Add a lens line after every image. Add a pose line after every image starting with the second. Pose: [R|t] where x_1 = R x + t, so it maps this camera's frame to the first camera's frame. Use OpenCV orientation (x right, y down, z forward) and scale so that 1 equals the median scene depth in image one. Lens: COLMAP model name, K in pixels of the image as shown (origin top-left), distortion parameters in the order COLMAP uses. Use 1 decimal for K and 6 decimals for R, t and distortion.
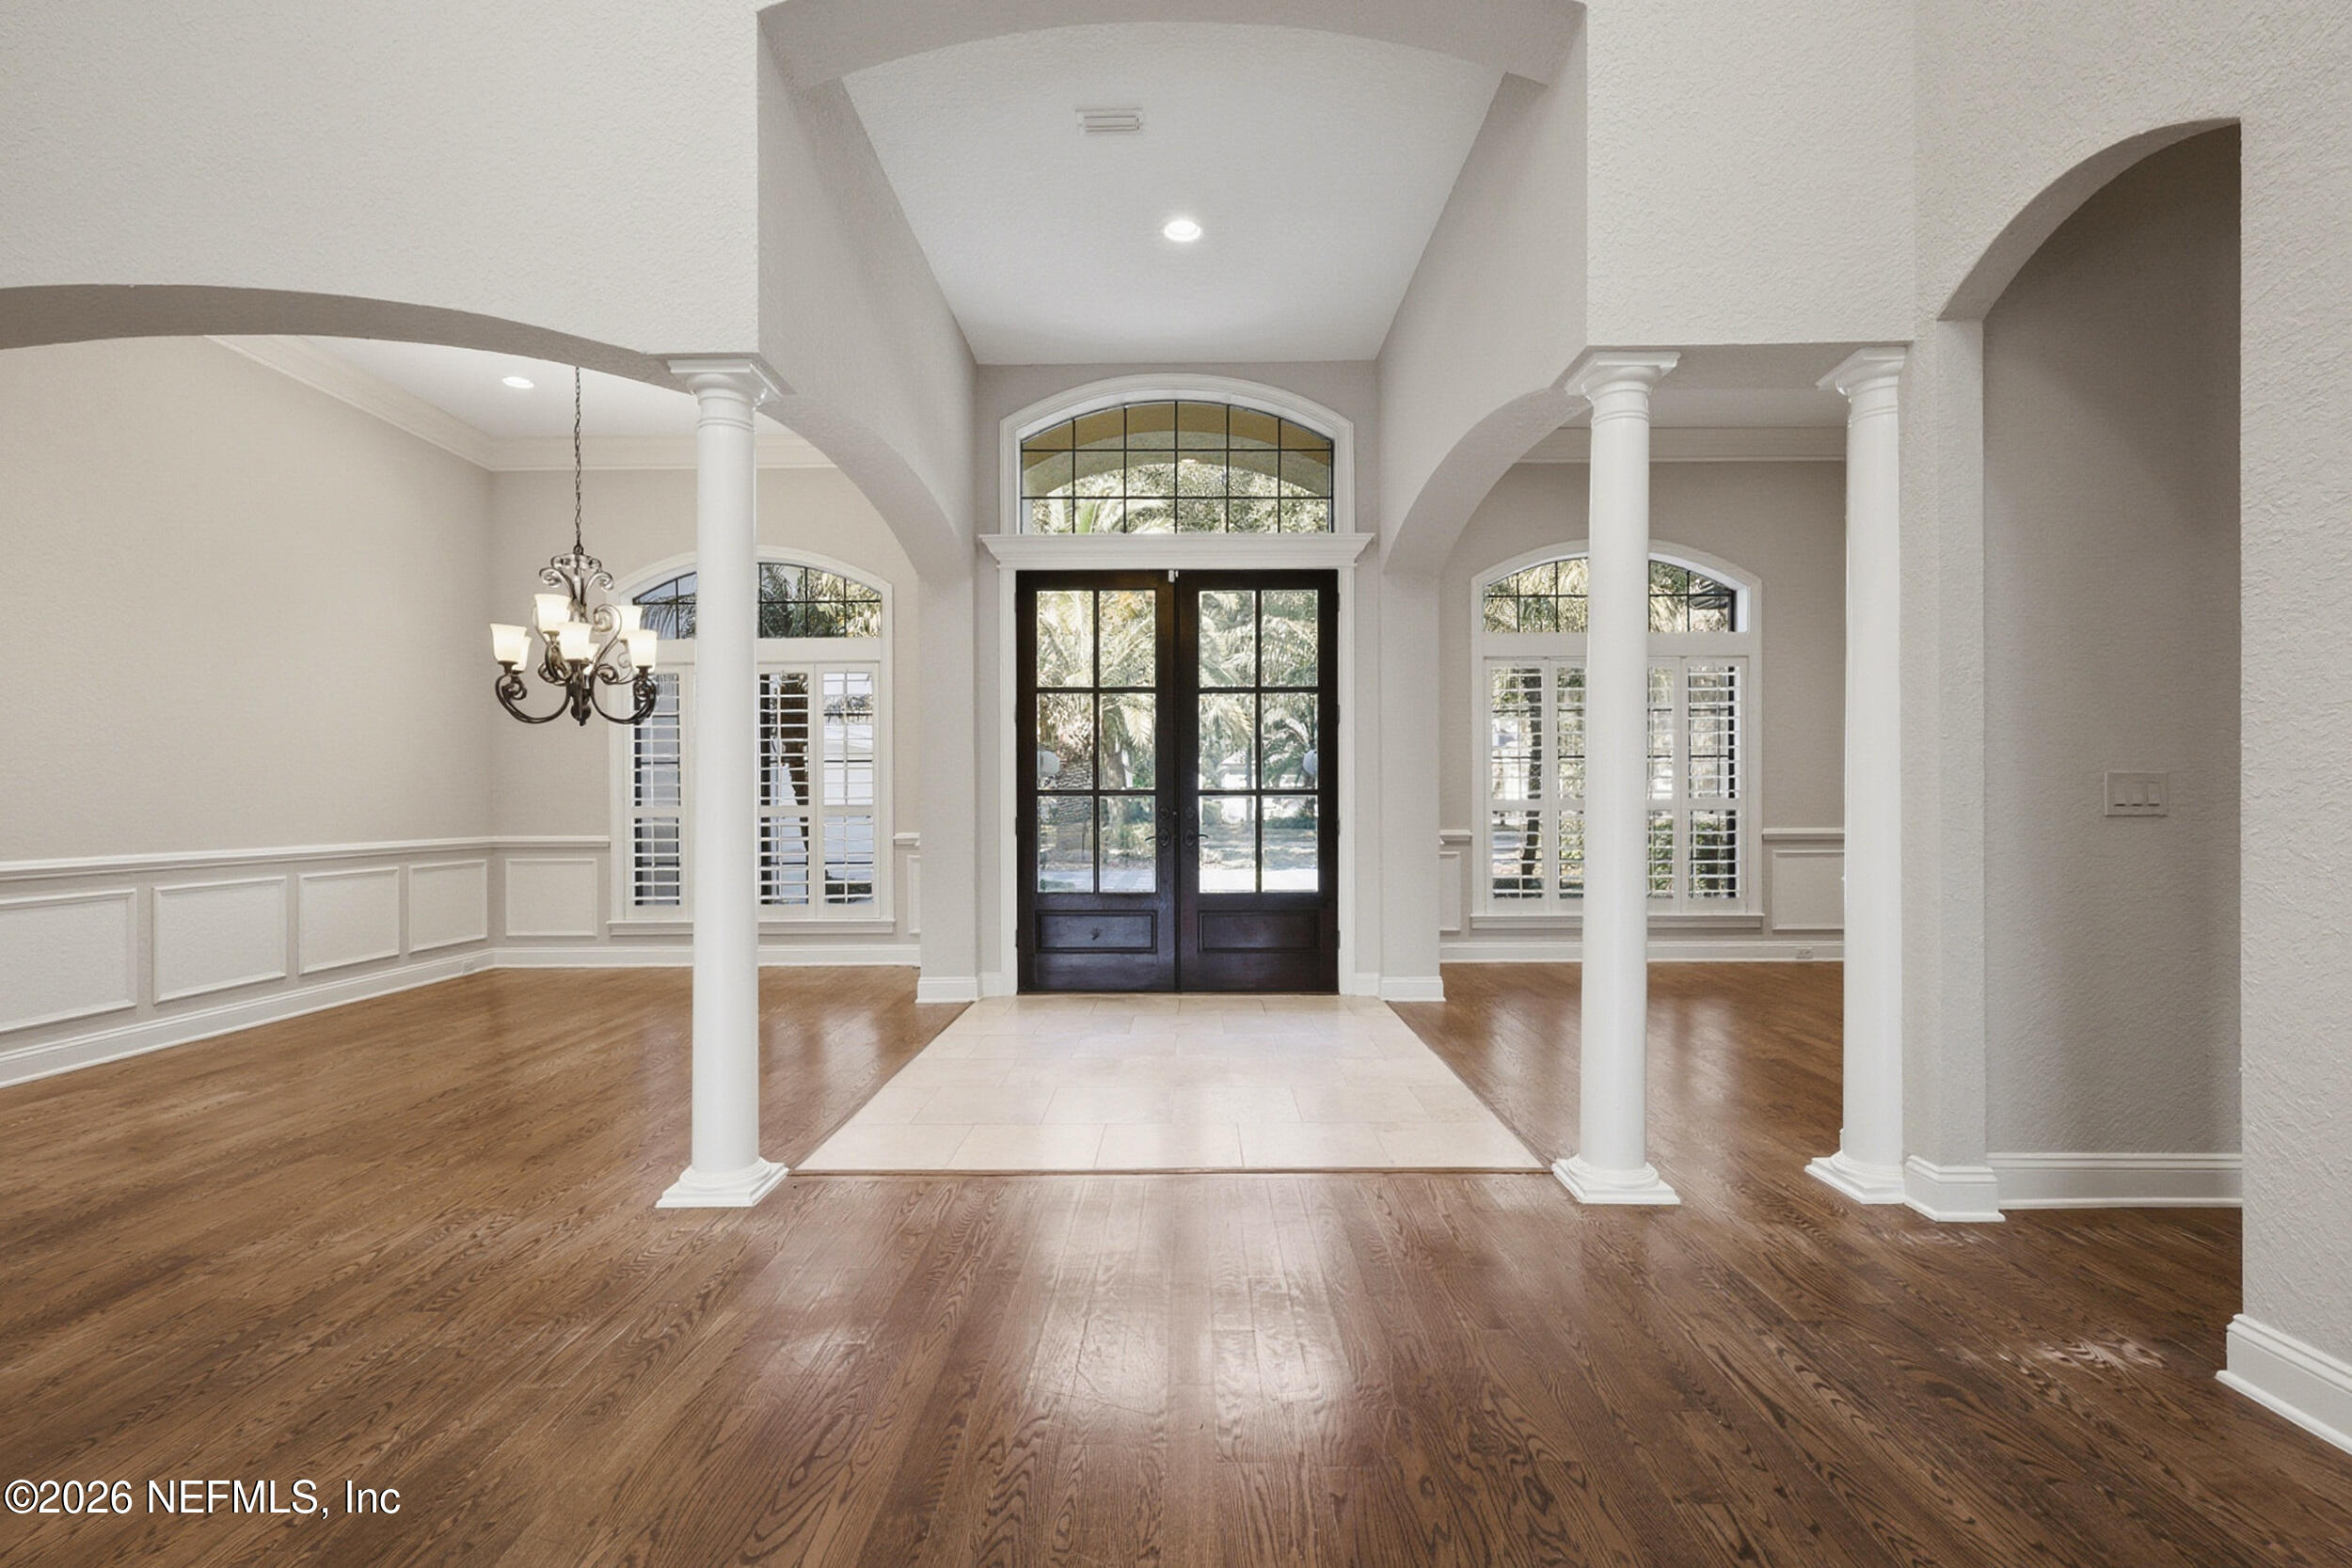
lens RADIAL K [[1051.4, 0, 1190.2], [0, 1051.4, 797.8], [0, 0, 1]] dist [-0.003301, -0.000071]
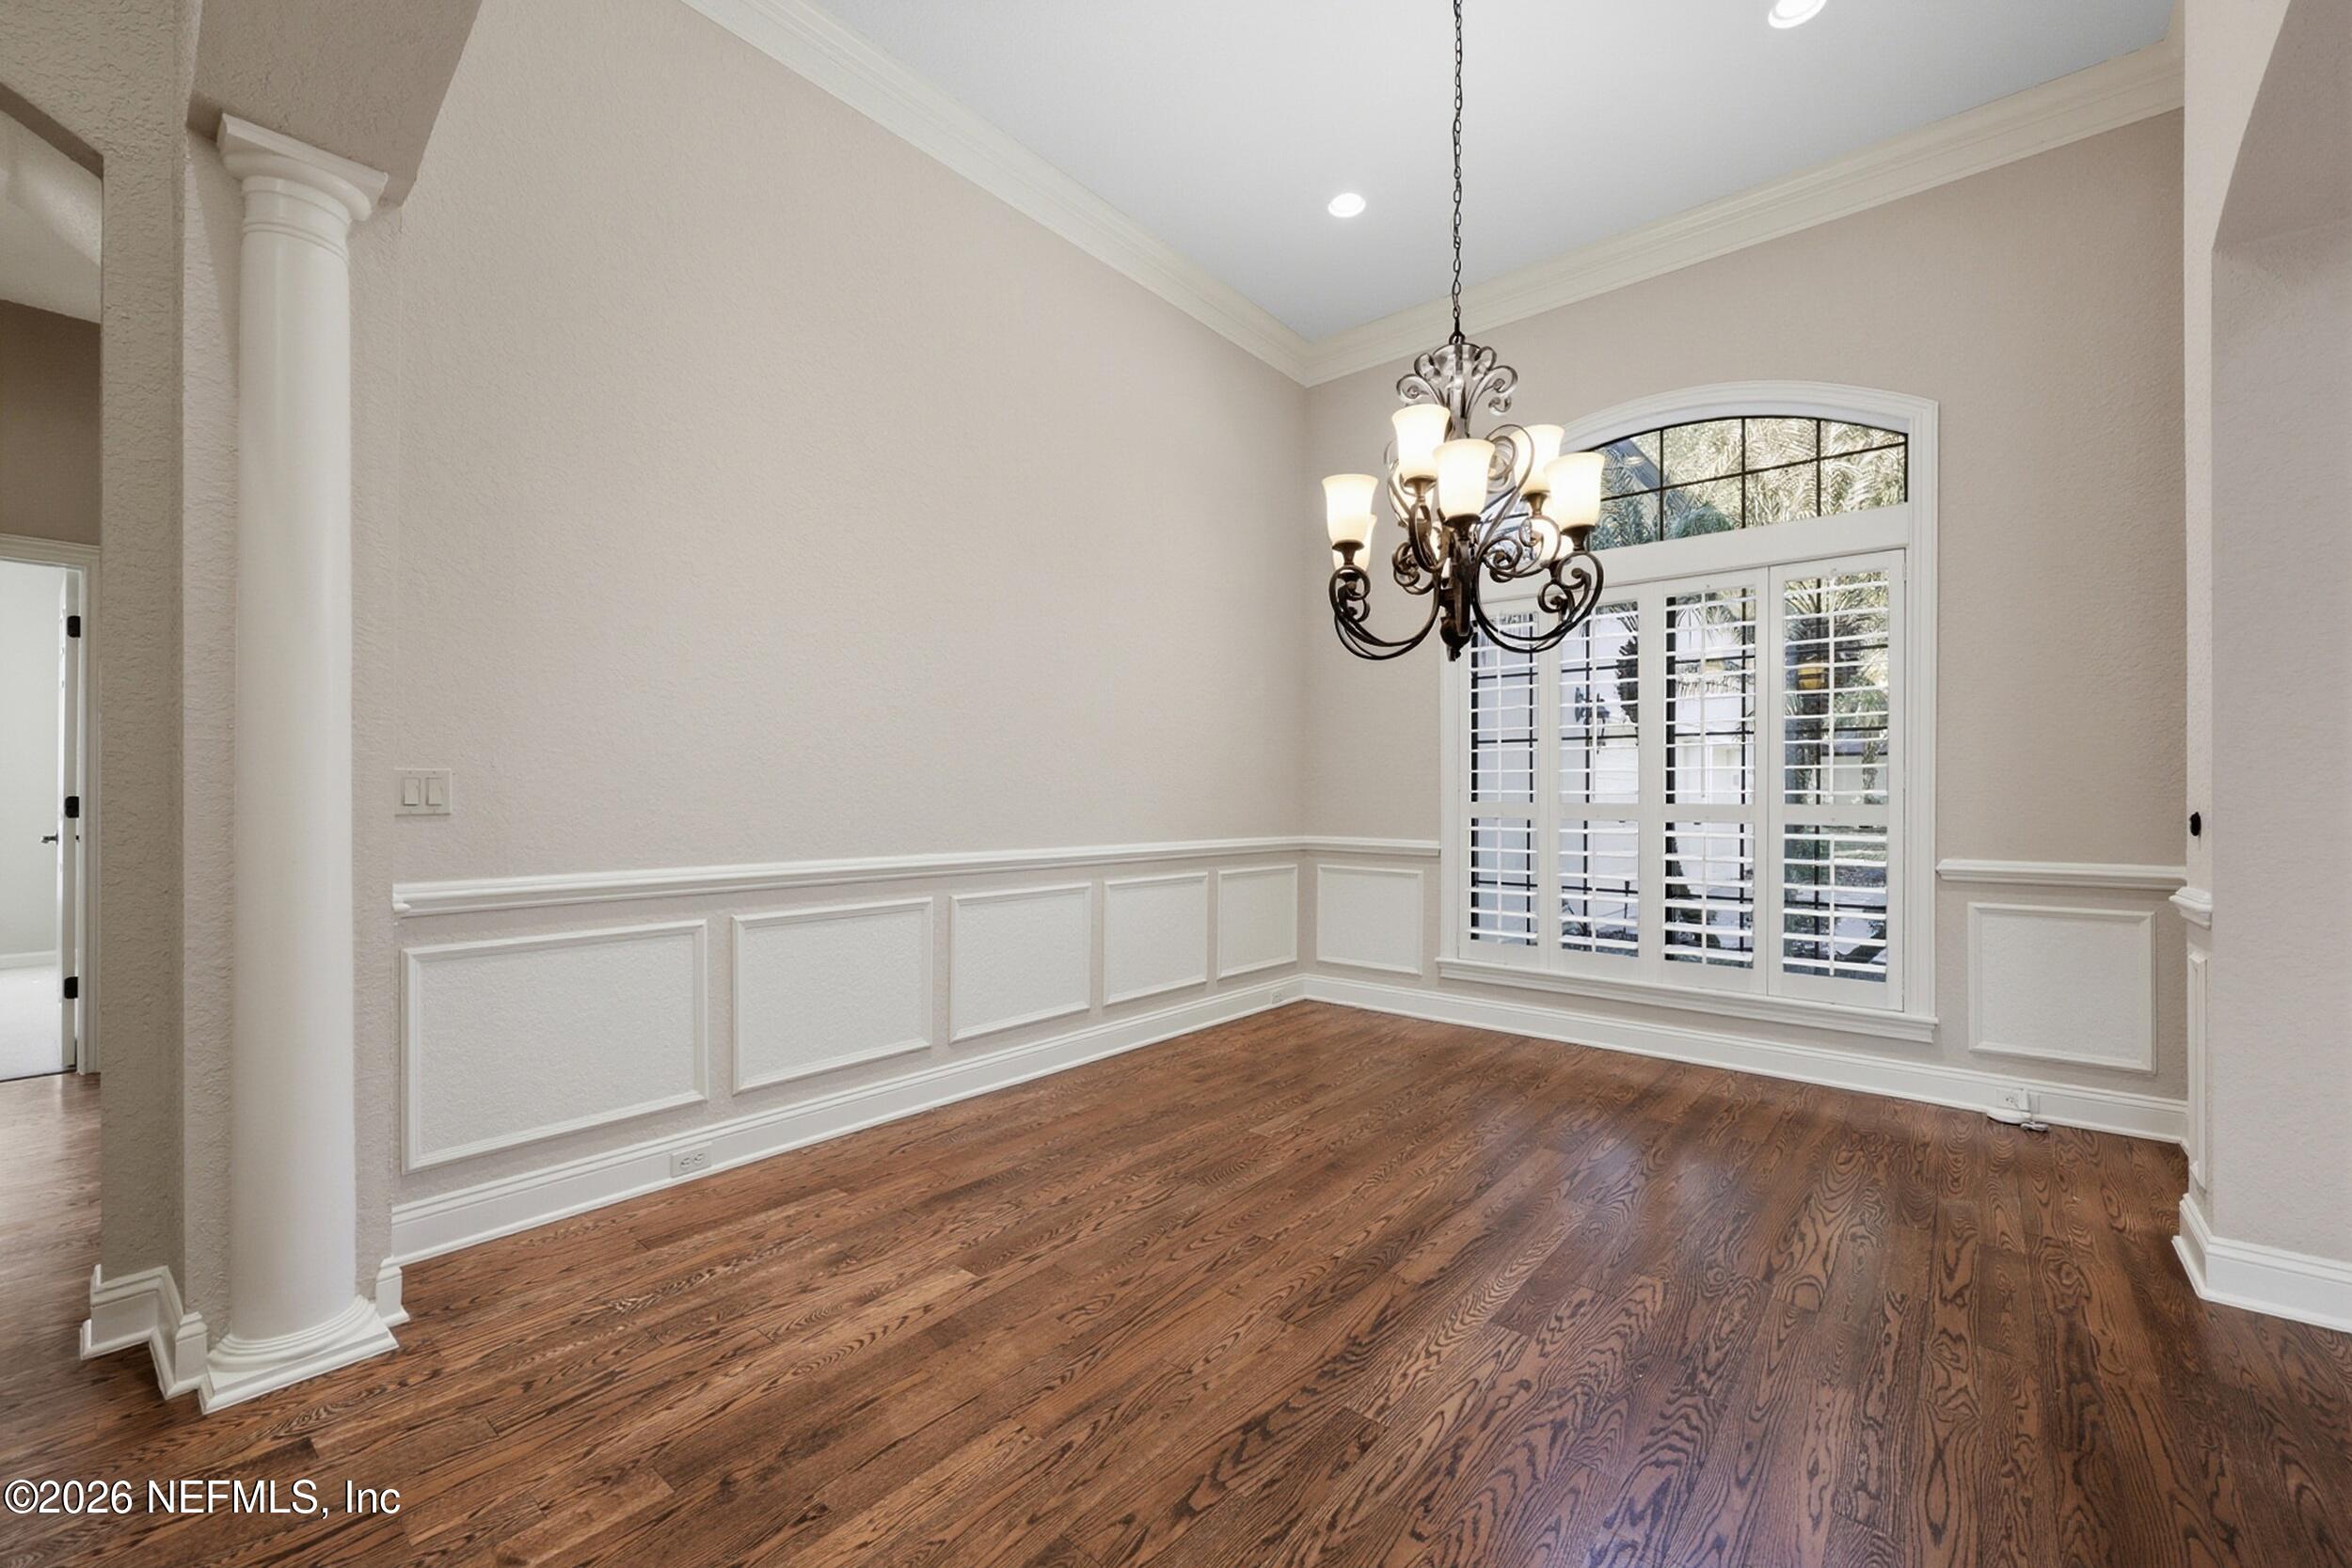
lens RADIAL K [[968.7, 0, 1172.3], [0, 968.7, 820.3], [0, 0, 1]] dist [0.002190, 0.000021]
pose [[0.760538, 0.028729, -0.648658, -0.318936], [-0.010976, 0.999447, 0.031397, 0.002915], [0.649201, -0.016759, 0.760432, 0.453624]]
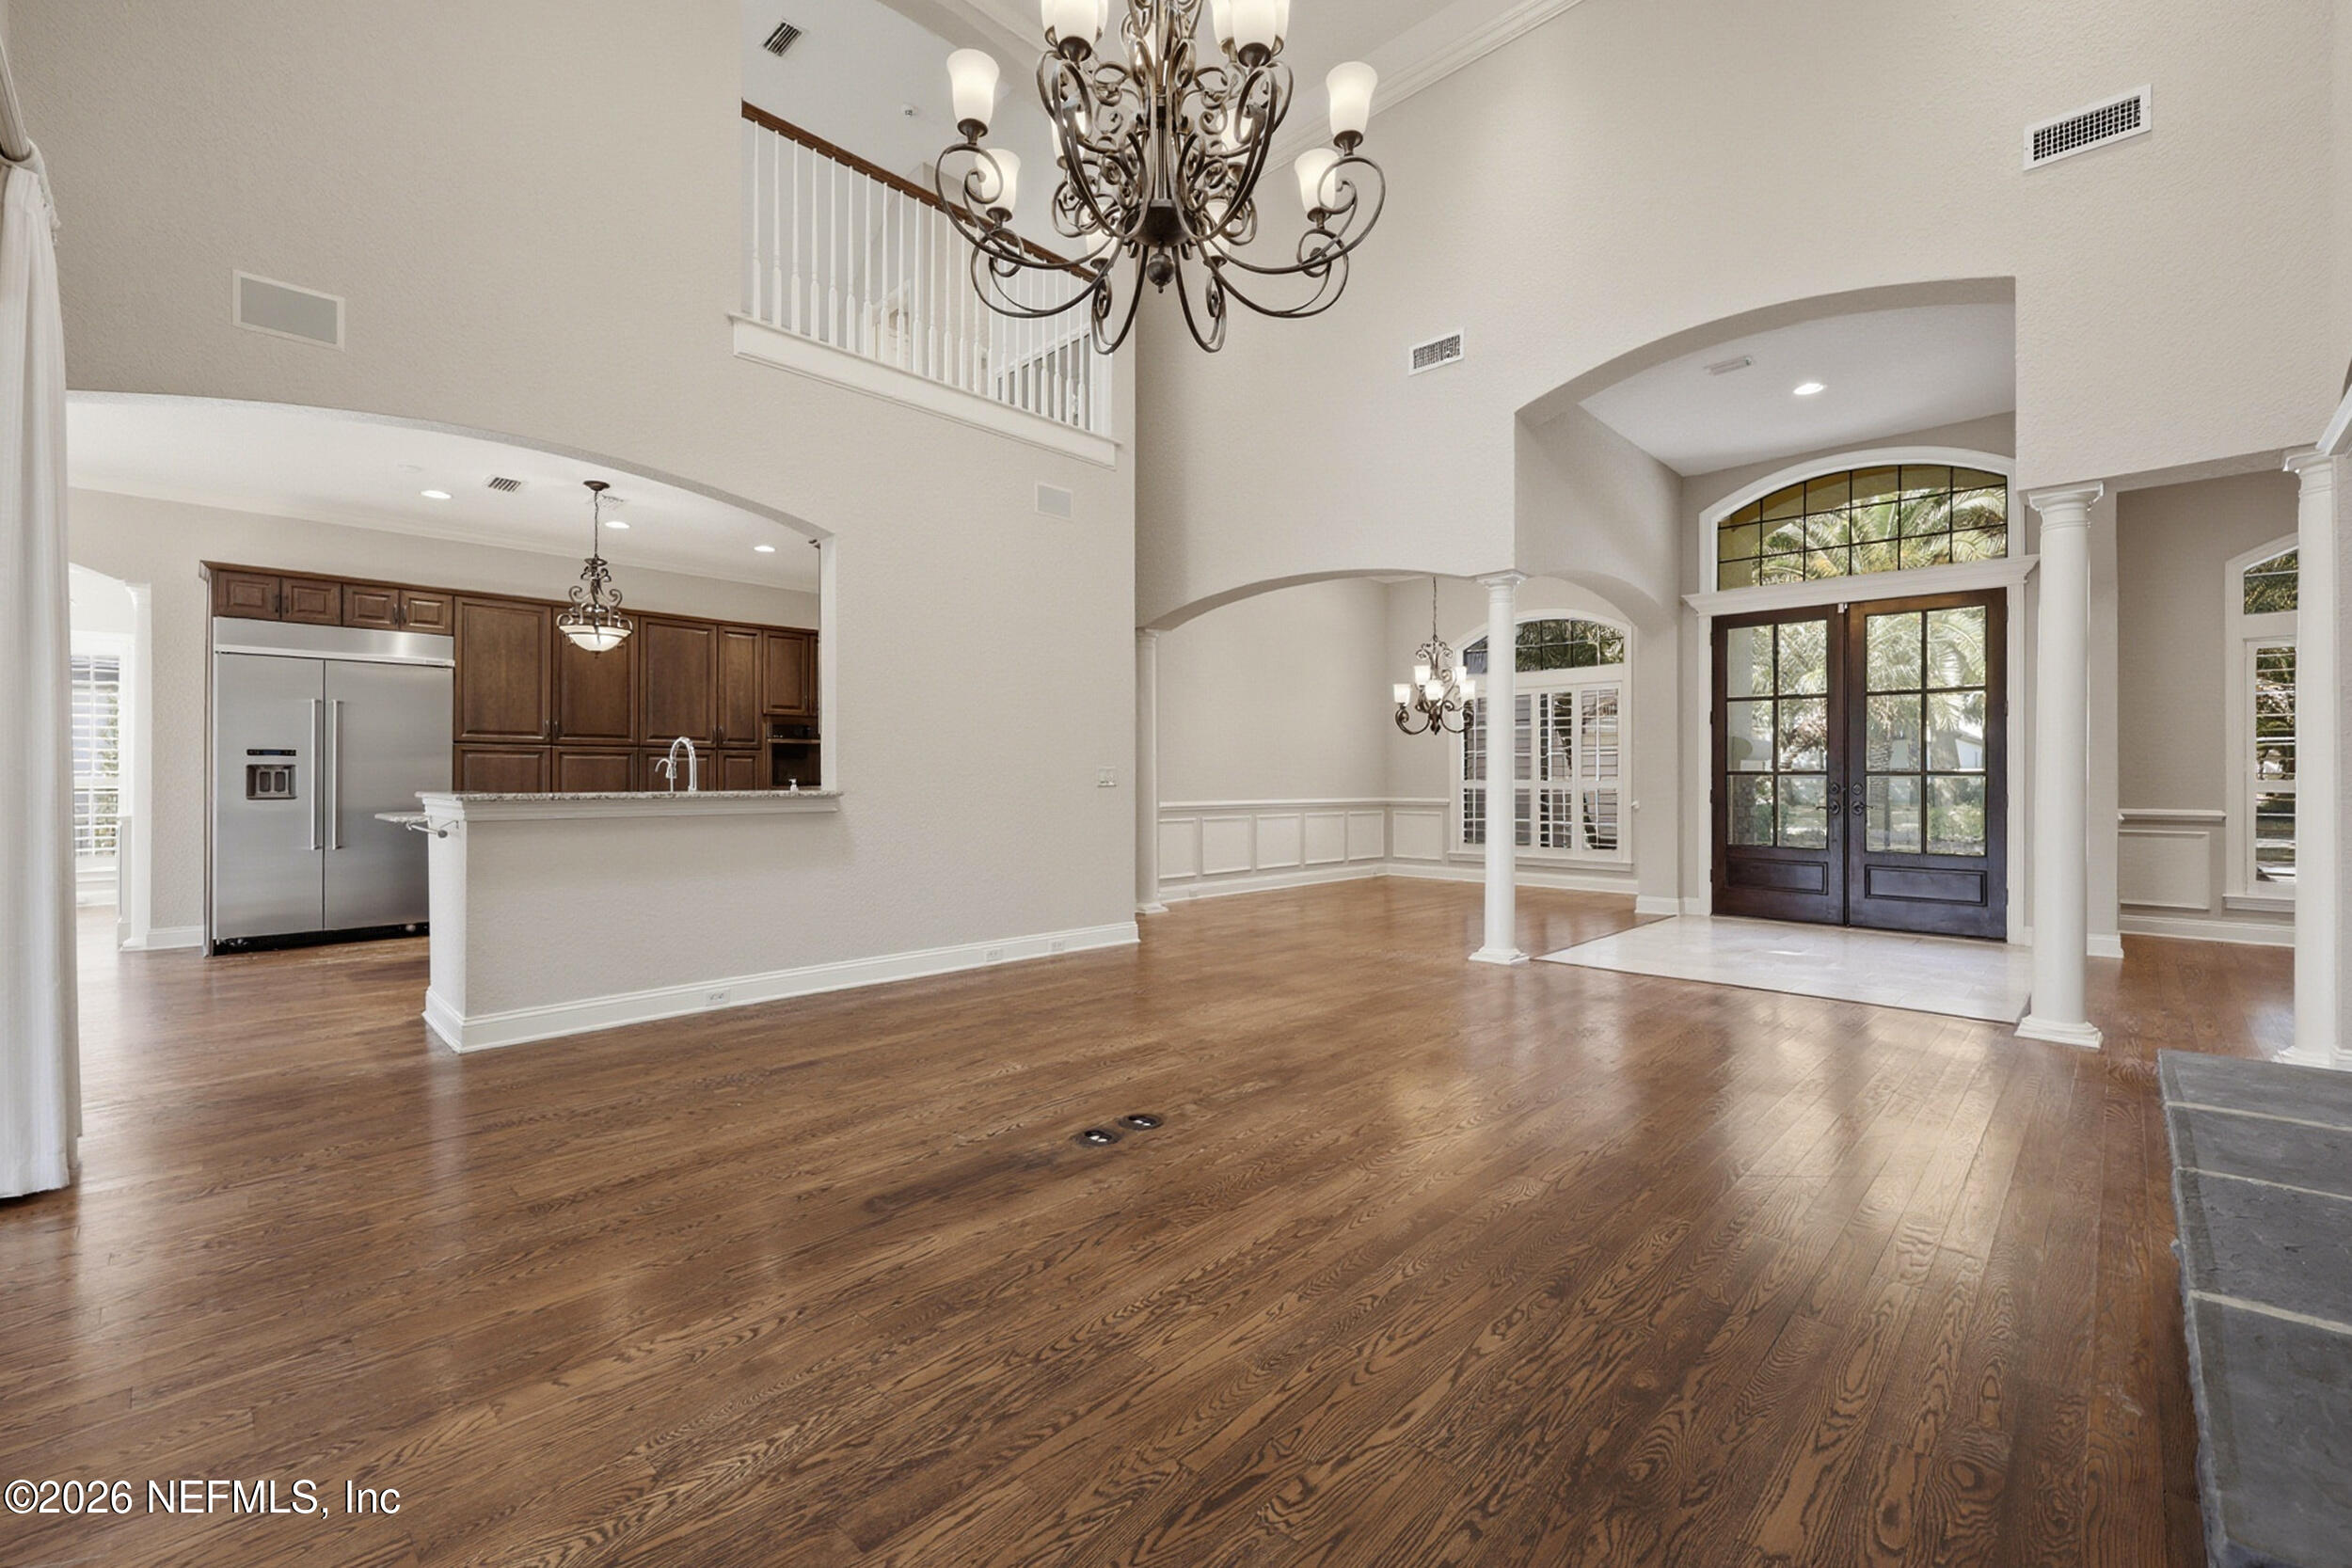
lens RADIAL K [[993.9, 0, 1153.7], [0, 993.9, 774.1], [0, 0, 1]] dist [-0.002657, -0.000316]
pose [[0.701952, 0.003953, -0.712213, 0.265918], [-0.006411, 0.999979, -0.000769, 0.002707], [0.712195, 0.005106, 0.701963, -0.486774]]
